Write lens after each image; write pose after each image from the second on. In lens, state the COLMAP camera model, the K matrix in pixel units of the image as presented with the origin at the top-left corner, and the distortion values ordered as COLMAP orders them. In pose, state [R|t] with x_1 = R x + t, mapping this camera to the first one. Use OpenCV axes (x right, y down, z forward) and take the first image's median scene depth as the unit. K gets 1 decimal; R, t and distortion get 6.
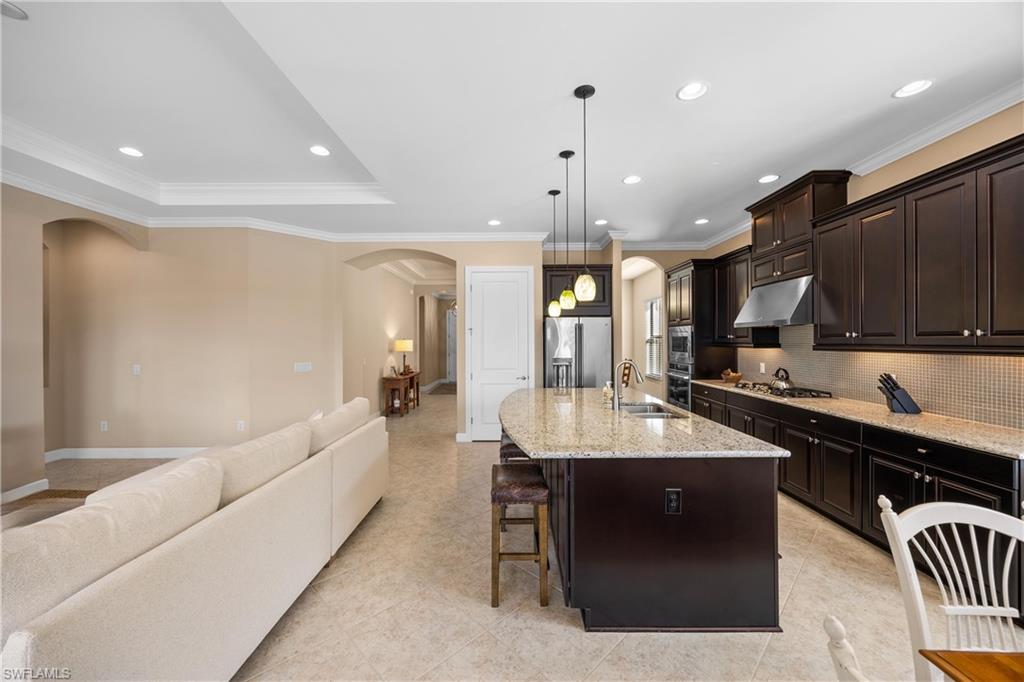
lens RADIAL K [[391.8, 0, 517.4], [0, 391.8, 342.3], [0, 0, 1]] dist [-0.001579, 0.000866]
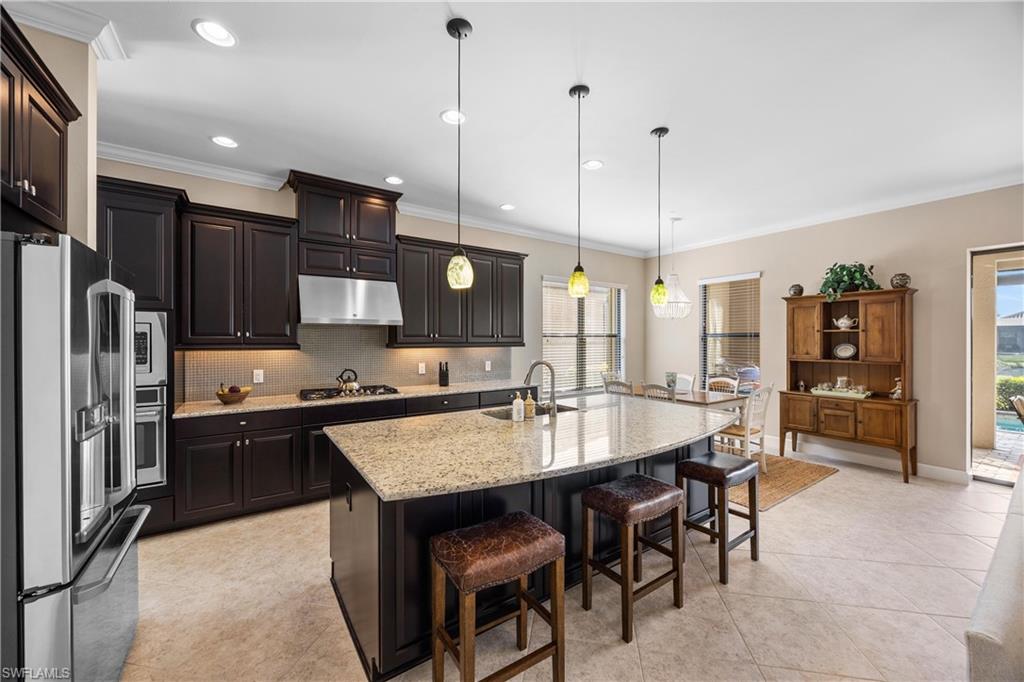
lens RADIAL K [[391.8, 0, 507.6], [0, 391.8, 341.0], [0, 0, 1]] dist [-0.001579, 0.000866]
pose [[-0.555562, 0.000895, 0.831474, -0.313908], [0.007299, 0.999966, 0.003801, -0.002772], [-0.831443, 0.008181, -0.555550, 1.136282]]
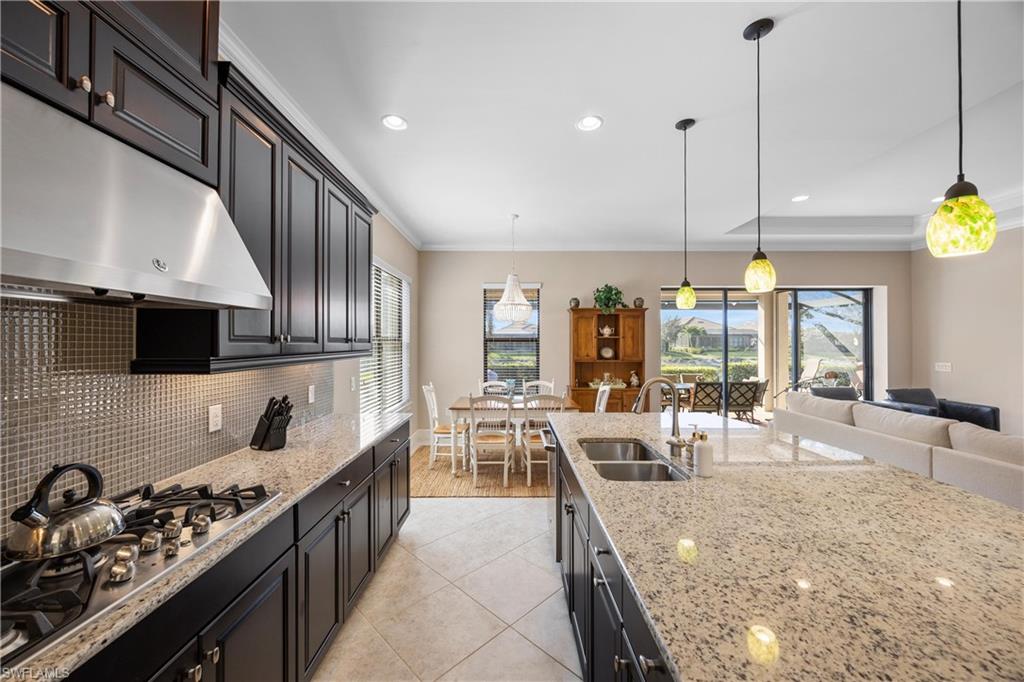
lens RADIAL K [[391.8, 0, 509.6], [0, 391.8, 341.4], [0, 0, 1]] dist [-0.001579, 0.000866]
pose [[-0.999939, 0.003388, 0.010515, 0.368413], [0.003428, 0.999987, 0.003802, -0.011173], [-0.010502, 0.003837, -0.999937, 1.173245]]
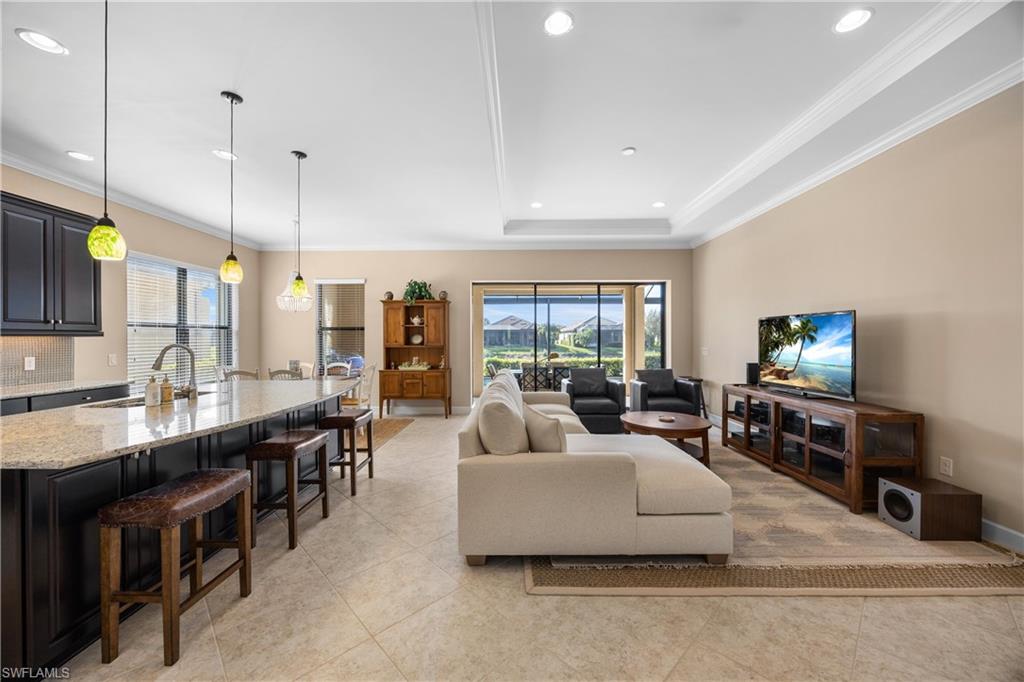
lens RADIAL K [[391.8, 0, 512.7], [0, 391.8, 339.7], [0, 0, 1]] dist [-0.001579, 0.000866]
pose [[-0.999678, 0.005107, 0.024868, -0.362657], [0.005320, 0.999950, 0.008502, 0.023738], [-0.024824, 0.008631, -0.999655, 1.347997]]
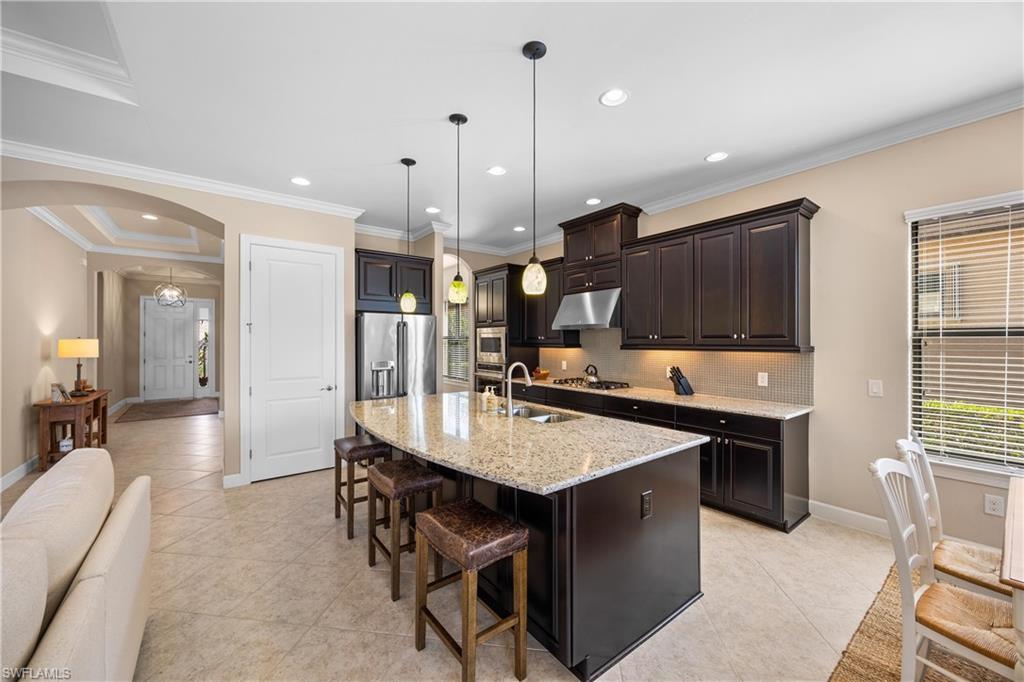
lens RADIAL K [[391.8, 0, 512.0], [0, 391.8, 341.4], [0, 0, 1]] dist [-0.001579, 0.000866]
pose [[0.797624, 0.002468, 0.603149, -0.211496], [0.000307, 0.999990, -0.004498, 0.000628], [-0.603154, 0.003773, 0.797616, 0.192930]]
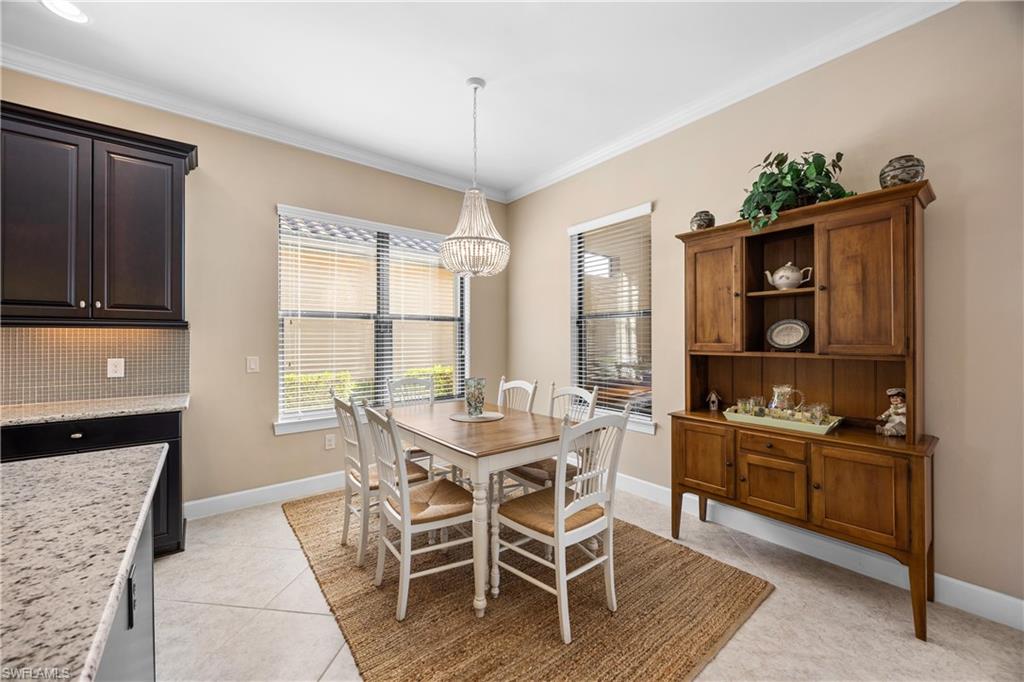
lens RADIAL K [[391.8, 0, 507.5], [0, 391.8, 340.1], [0, 0, 1]] dist [-0.001579, 0.000866]
pose [[-0.611039, 0.004712, 0.791587, -0.131086], [0.006981, 0.999975, -0.000564, 0.039538], [-0.791570, 0.005181, -0.611057, 0.426849]]
